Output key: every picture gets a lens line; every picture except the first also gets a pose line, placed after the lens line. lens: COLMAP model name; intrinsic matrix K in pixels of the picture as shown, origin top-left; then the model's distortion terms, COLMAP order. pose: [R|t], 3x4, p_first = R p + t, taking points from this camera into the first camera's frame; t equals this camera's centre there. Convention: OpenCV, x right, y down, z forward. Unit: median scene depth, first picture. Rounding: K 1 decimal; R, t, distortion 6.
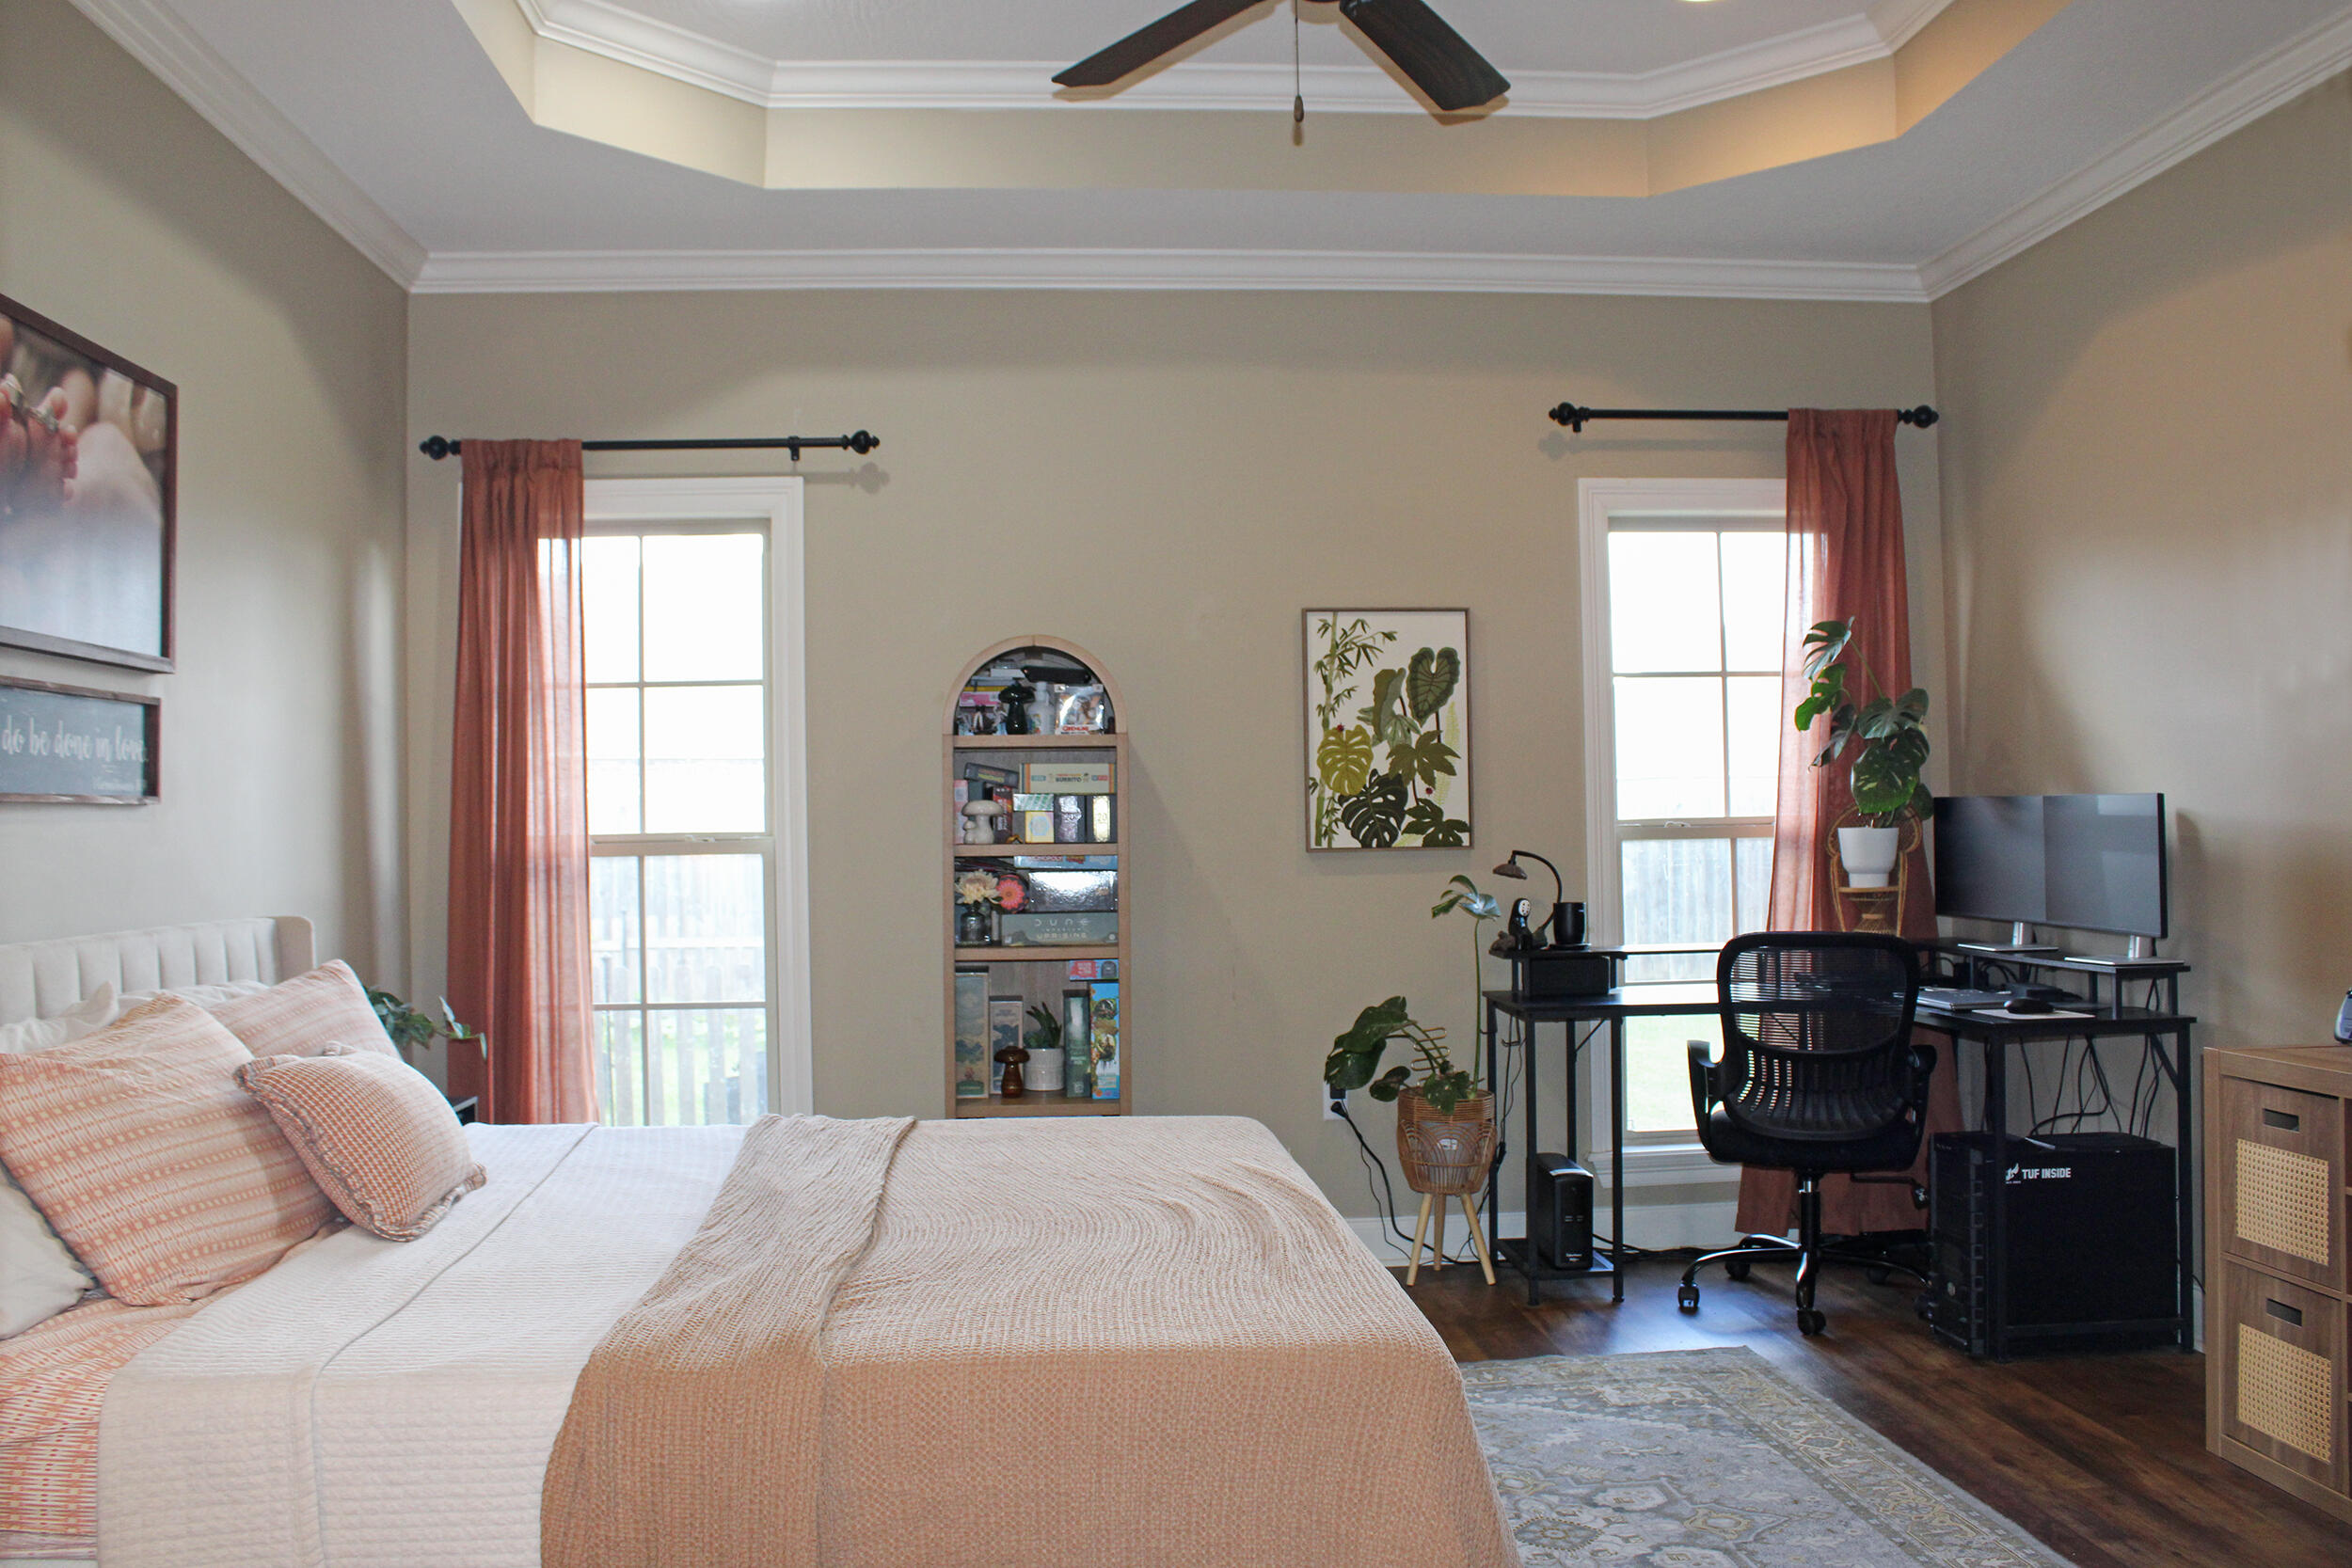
lens RADIAL K [[1970.0, 0, 1174.5], [0, 1970.0, 780.6], [0, 0, 1]] dist [-0.159013, 0.142380]
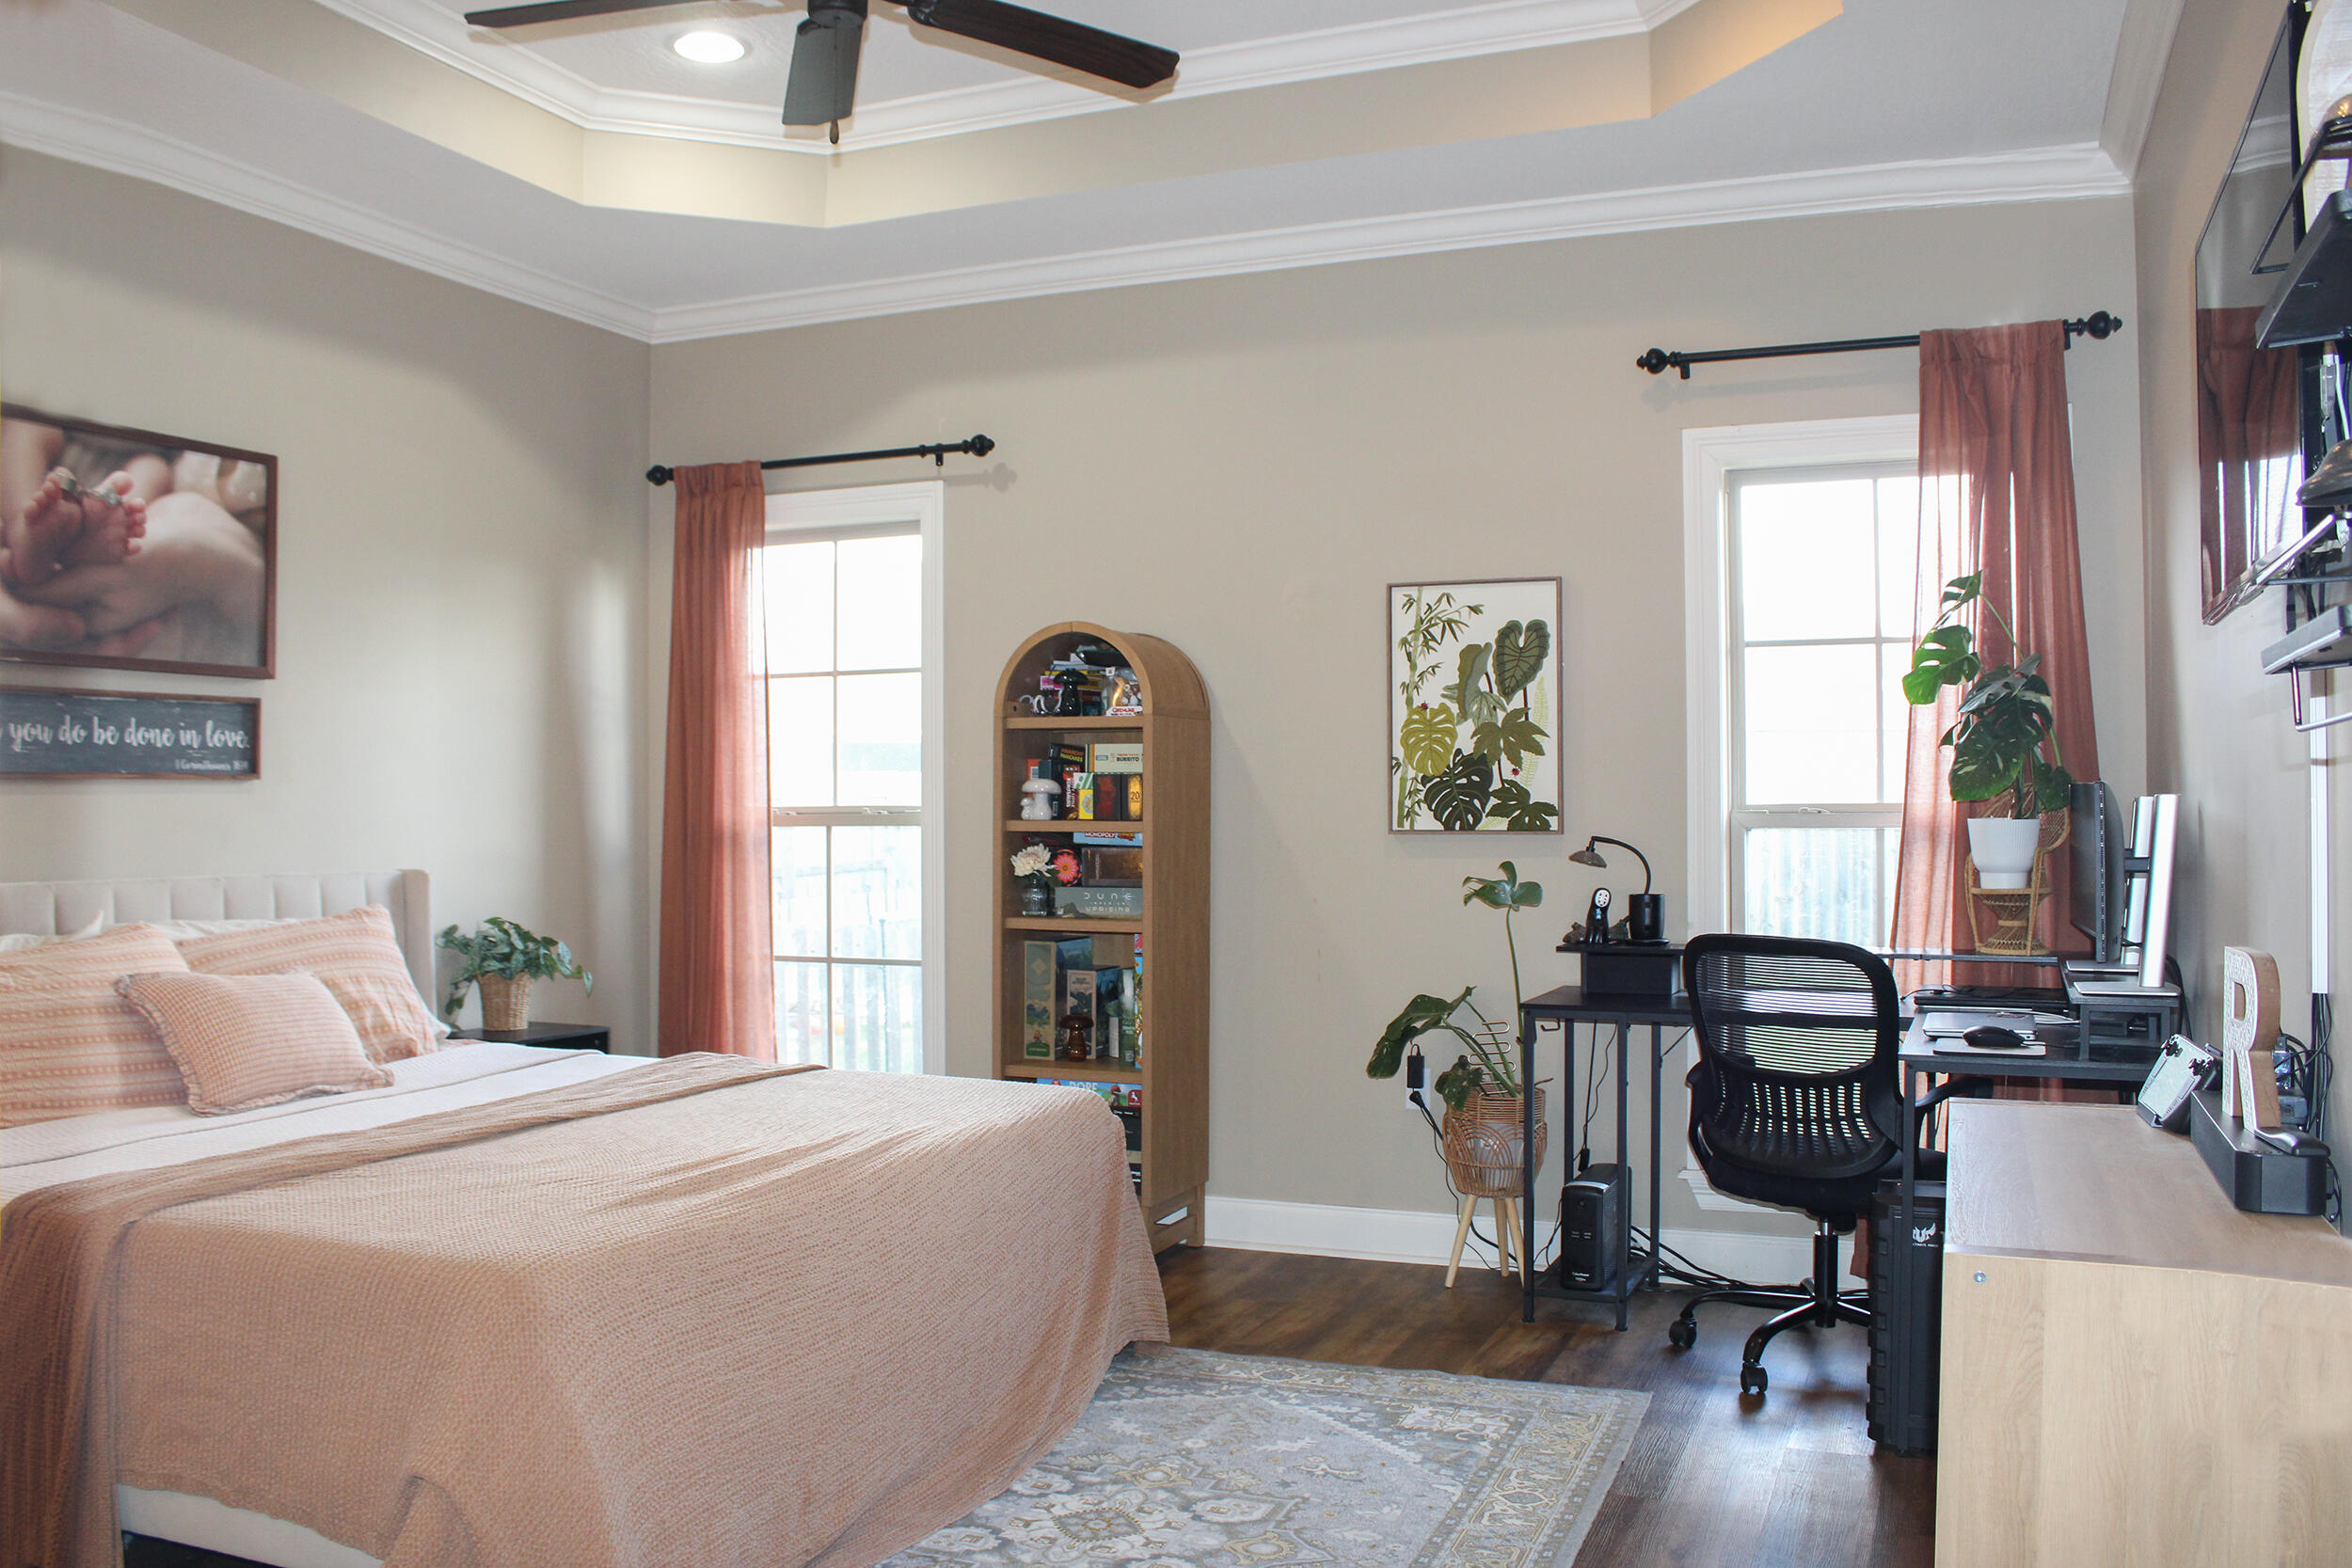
lens RADIAL K [[1970.0, 0, 1136.7], [0, 1970.0, 785.2], [0, 0, 1]] dist [-0.159013, 0.142380]
pose [[0.886186, 0.008395, -0.463254, 0.420675], [-0.000337, 0.999847, 0.017476, -0.004888], [0.463330, -0.015331, 0.886053, 0.080816]]
